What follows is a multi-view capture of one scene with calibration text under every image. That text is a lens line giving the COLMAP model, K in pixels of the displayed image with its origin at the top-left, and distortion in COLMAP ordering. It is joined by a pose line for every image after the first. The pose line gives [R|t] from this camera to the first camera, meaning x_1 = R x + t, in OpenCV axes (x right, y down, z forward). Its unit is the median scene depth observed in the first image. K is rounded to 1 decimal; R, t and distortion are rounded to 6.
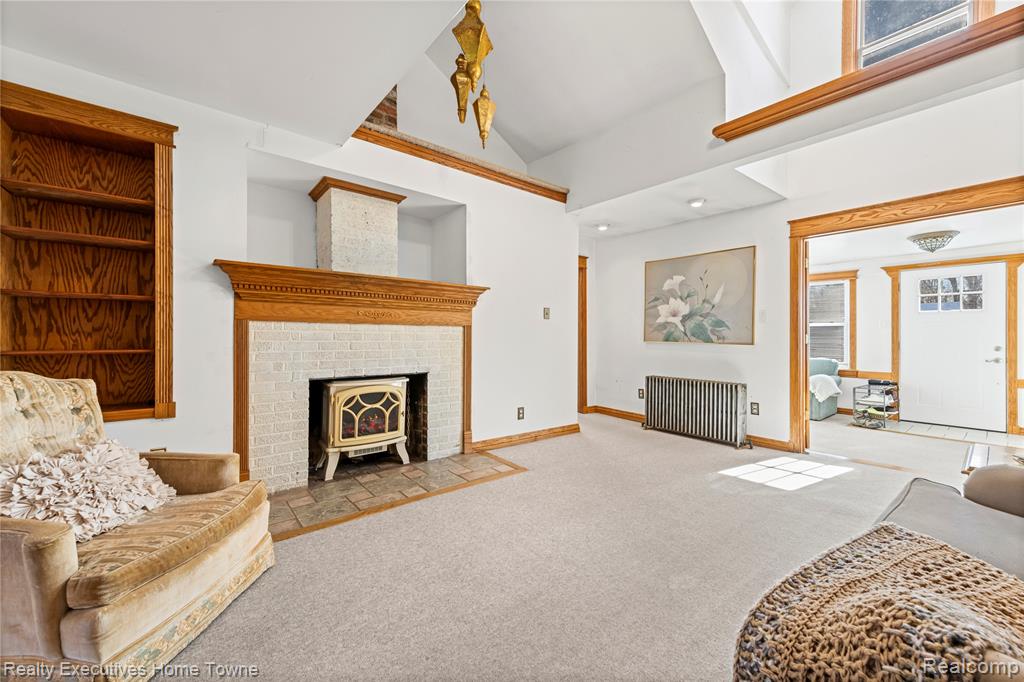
lens RADIAL K [[405.3, 0, 518.5], [0, 405.3, 342.6], [0, 0, 1]] dist [0.014214, -0.001870]
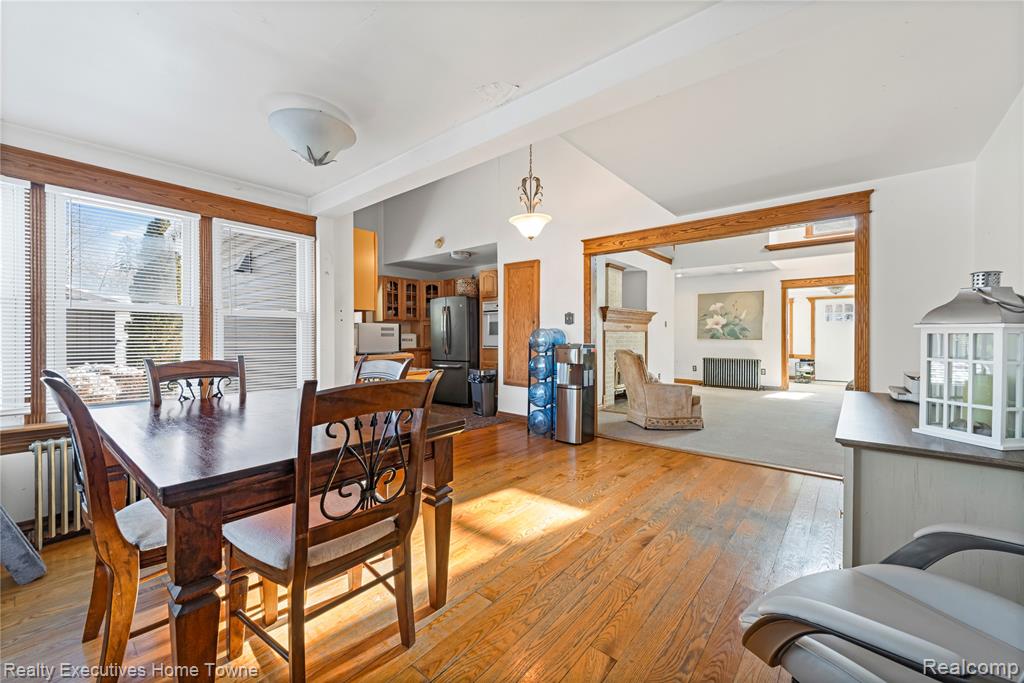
lens RADIAL K [[405.3, 0, 515.2], [0, 405.3, 340.7], [0, 0, 1]] dist [0.014214, -0.001870]
pose [[0.980318, -0.009904, 0.197178, -0.898825], [0.009925, 0.999950, 0.000879, -0.004857], [-0.197177, 0.001096, 0.980367, -0.640566]]
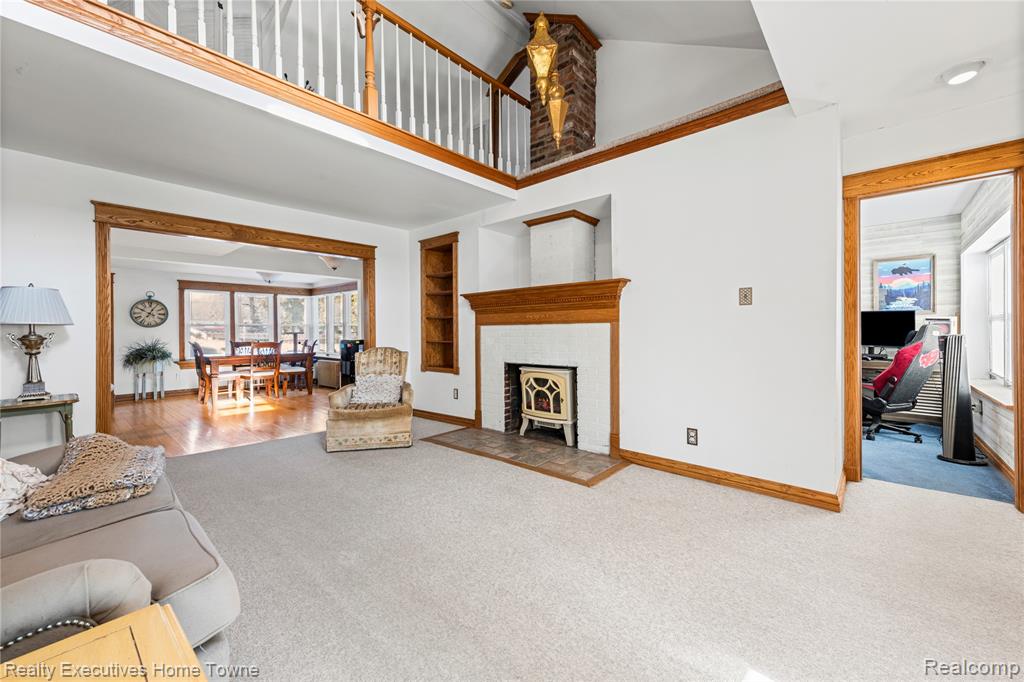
lens RADIAL K [[405.3, 0, 513.2], [0, 405.3, 336.7], [0, 0, 1]] dist [0.014214, -0.001870]
pose [[0.148937, 0.004629, -0.988836, 0.877506], [-0.005360, 0.999978, 0.003874, -0.011224], [0.988832, 0.004723, 0.148959, 0.717331]]
